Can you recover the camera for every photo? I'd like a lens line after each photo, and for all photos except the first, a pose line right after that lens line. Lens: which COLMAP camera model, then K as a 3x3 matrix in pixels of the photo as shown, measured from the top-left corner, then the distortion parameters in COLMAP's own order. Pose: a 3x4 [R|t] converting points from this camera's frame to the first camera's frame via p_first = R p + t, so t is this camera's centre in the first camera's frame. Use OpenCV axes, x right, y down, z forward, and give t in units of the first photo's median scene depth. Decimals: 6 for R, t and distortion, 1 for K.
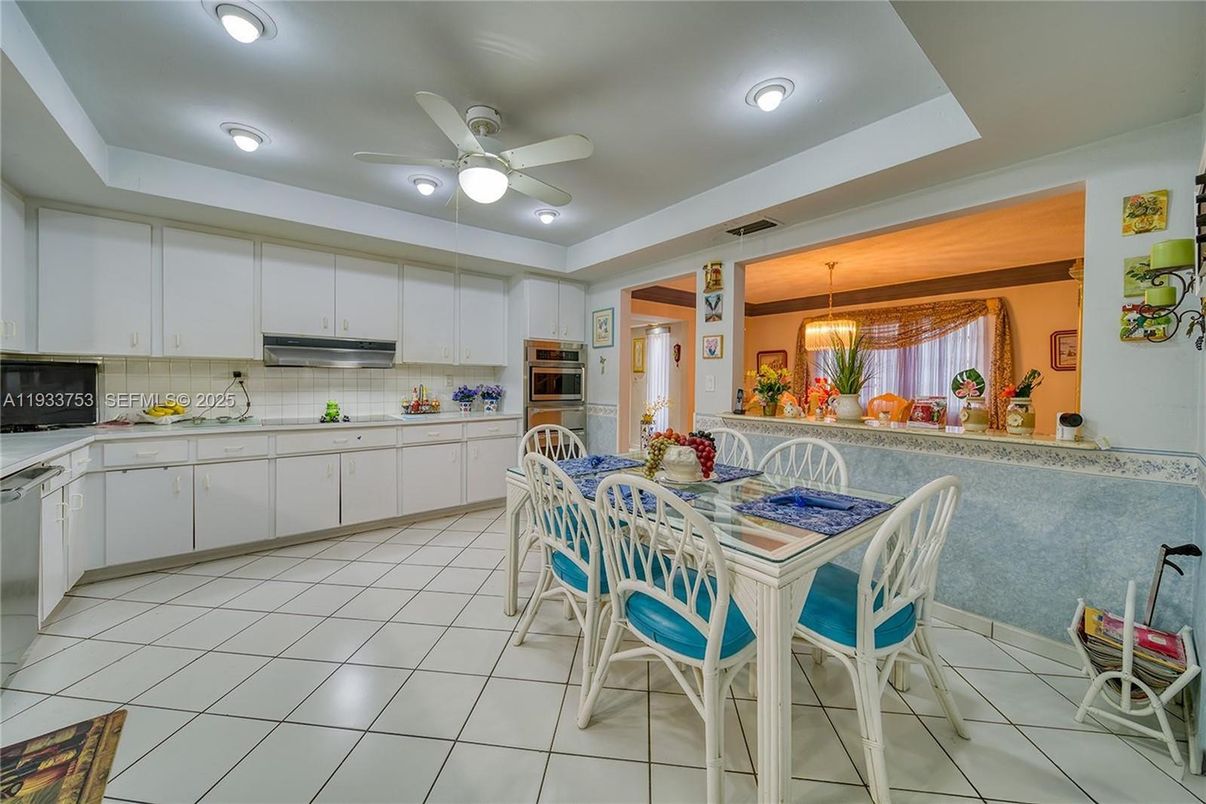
lens RADIAL K [[436.6, 0, 592.2], [0, 436.6, 388.0], [0, 0, 1]] dist [-0.002511, -0.001696]
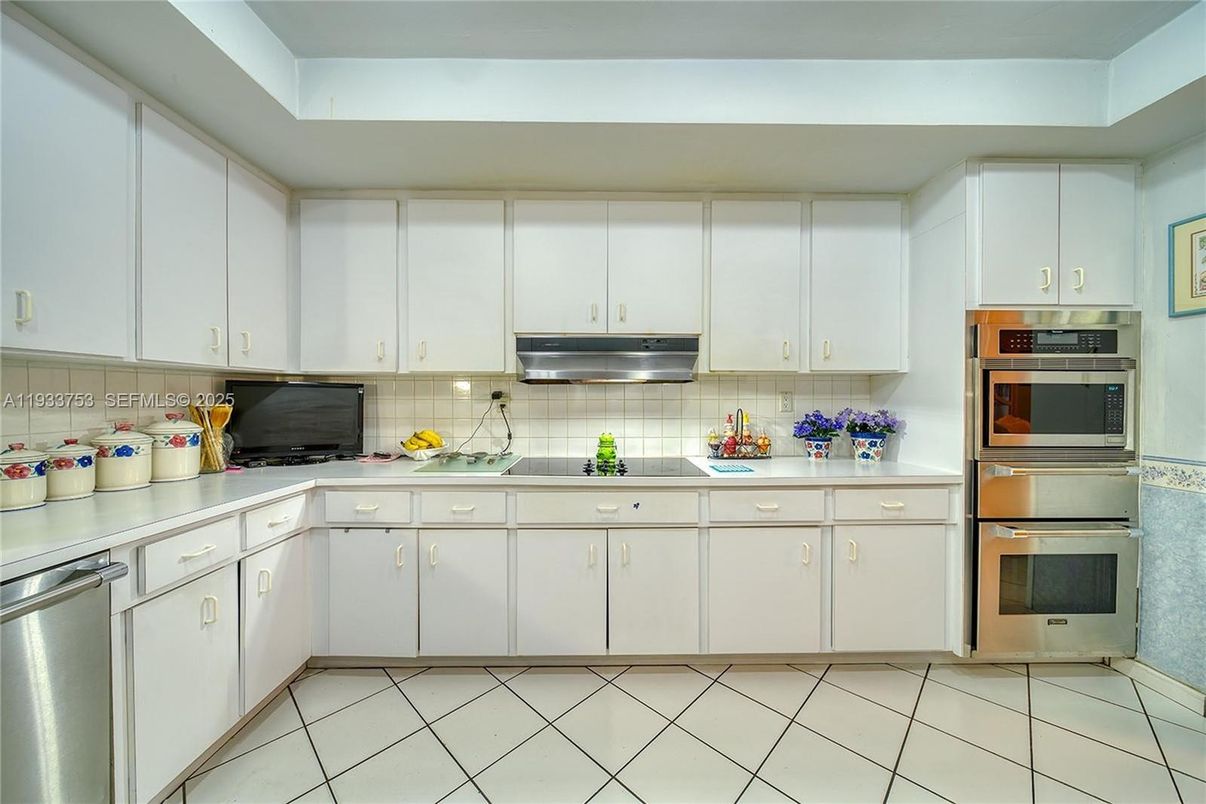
lens RADIAL K [[436.6, 0, 598.1], [0, 436.6, 402.0], [0, 0, 1]] dist [-0.002511, -0.001696]
pose [[0.790939, -0.000781, -0.611894, -0.202097], [-0.003906, 0.999972, -0.006326, -0.013911], [0.611882, 0.007393, 0.790914, 0.462665]]
